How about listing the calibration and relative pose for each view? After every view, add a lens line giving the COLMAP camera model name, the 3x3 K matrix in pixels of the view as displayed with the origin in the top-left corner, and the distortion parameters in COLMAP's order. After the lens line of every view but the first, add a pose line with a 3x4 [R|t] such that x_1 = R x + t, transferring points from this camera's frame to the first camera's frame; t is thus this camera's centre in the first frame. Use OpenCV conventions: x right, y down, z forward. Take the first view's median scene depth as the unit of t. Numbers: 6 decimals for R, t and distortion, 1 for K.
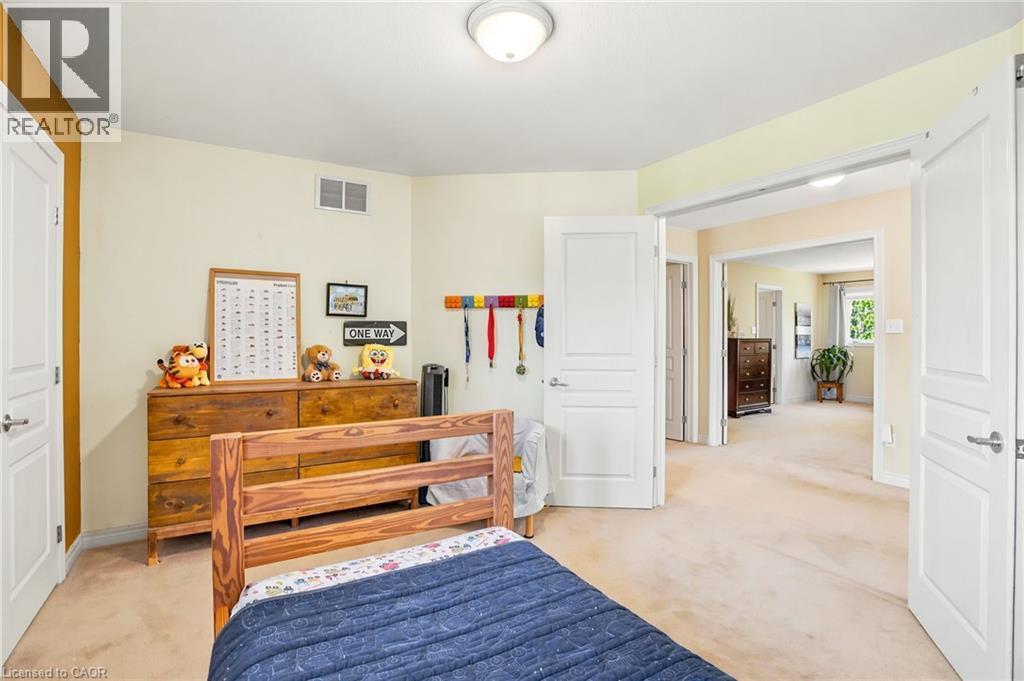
lens RADIAL K [[479.0, 0, 512.7], [0, 479.0, 337.3], [0, 0, 1]] dist [-0.035760, 0.000820]
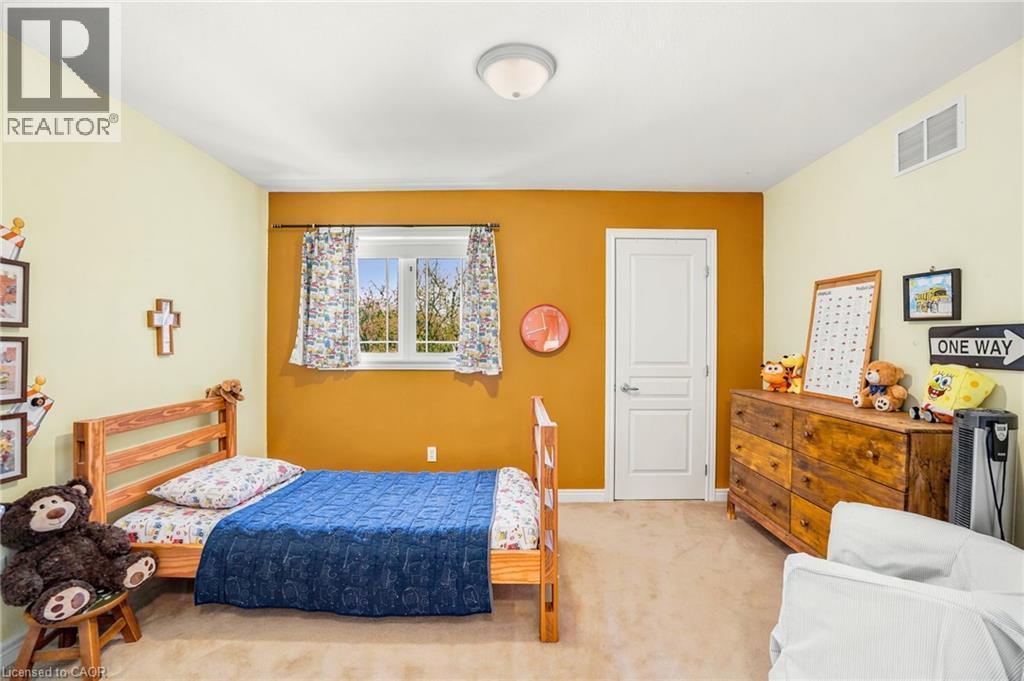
lens RADIAL K [[479.0, 0, 515.4], [0, 479.0, 344.6], [0, 0, 1]] dist [-0.035760, 0.000820]
pose [[-0.505035, 0.005586, -0.863081, 0.477294], [-0.006202, 0.999930, 0.010101, -0.012808], [0.863076, 0.010454, -0.504965, 0.787114]]
